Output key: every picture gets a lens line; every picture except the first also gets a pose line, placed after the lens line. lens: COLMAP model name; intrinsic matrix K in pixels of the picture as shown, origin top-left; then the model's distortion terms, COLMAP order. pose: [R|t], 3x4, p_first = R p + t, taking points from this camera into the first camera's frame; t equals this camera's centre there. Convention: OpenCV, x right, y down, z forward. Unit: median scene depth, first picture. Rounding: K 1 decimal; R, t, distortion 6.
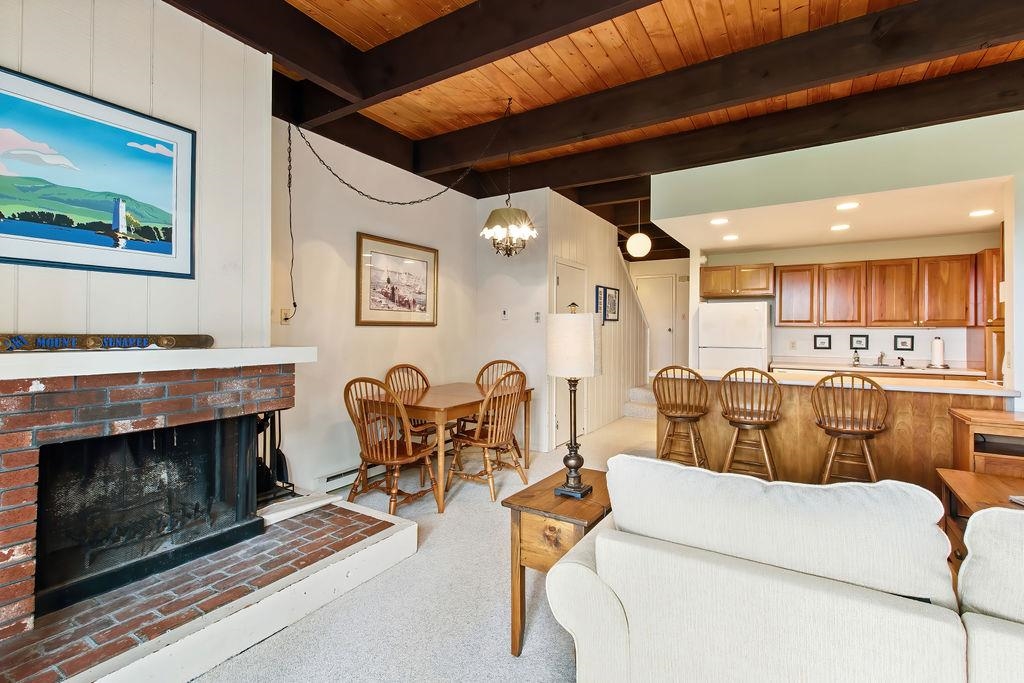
lens RADIAL K [[458.9, 0, 517.1], [0, 458.9, 329.0], [0, 0, 1]] dist [0.002338, -0.000544]
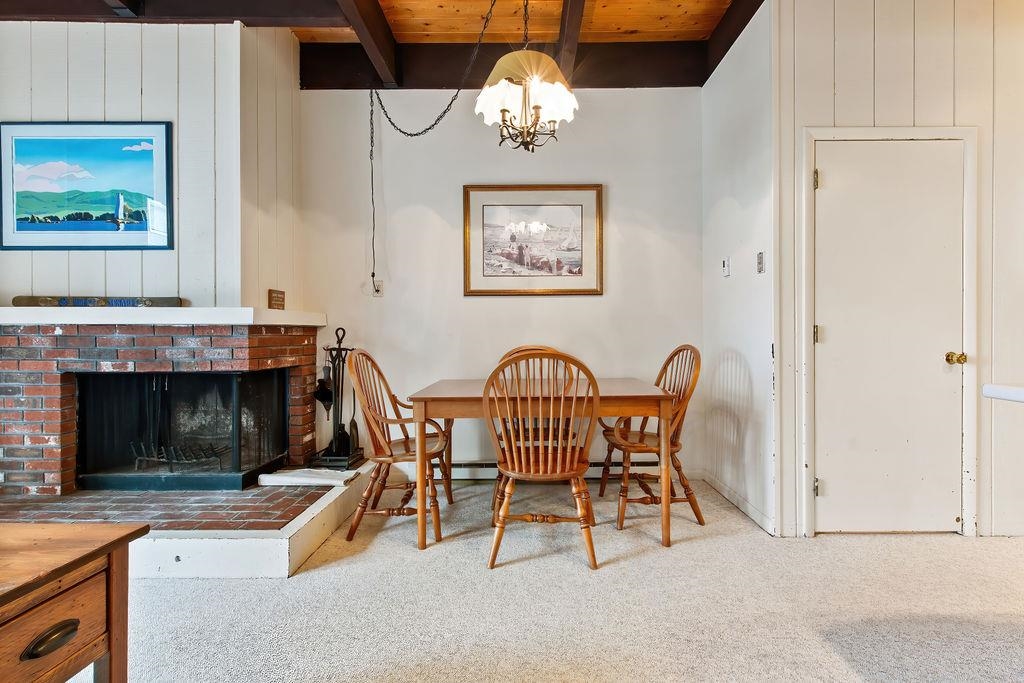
lens RADIAL K [[452.3, 0, 513.5], [0, 452.3, 337.4], [0, 0, 1]] dist [0.002882, -0.000560]
pose [[0.526814, 0.000172, -0.849981, 0.705424], [0.009394, 0.999938, 0.006025, 0.111609], [0.849929, -0.011159, 0.526780, 1.091244]]
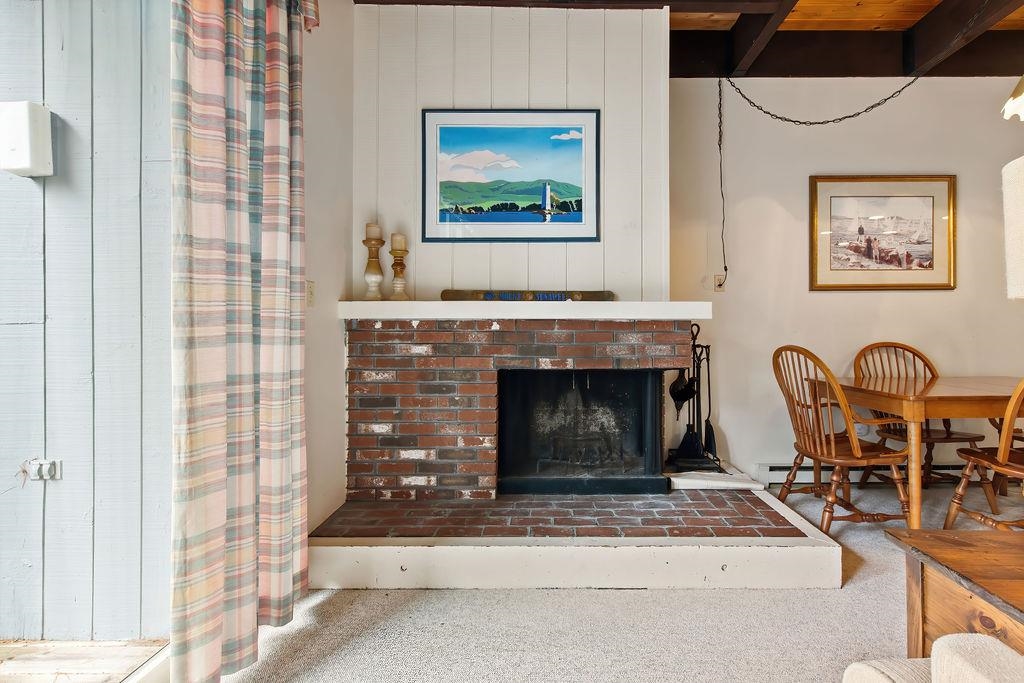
lens RADIAL K [[470.2, 0, 553.2], [0, 470.2, 324.4], [0, 0, 1]] dist [0.008485, -0.000109]
pose [[0.534247, -0.017196, -0.845153, 0.194605], [0.008062, 0.999851, -0.015248, 0.105841], [0.845290, 0.001333, 0.534306, 0.283047]]
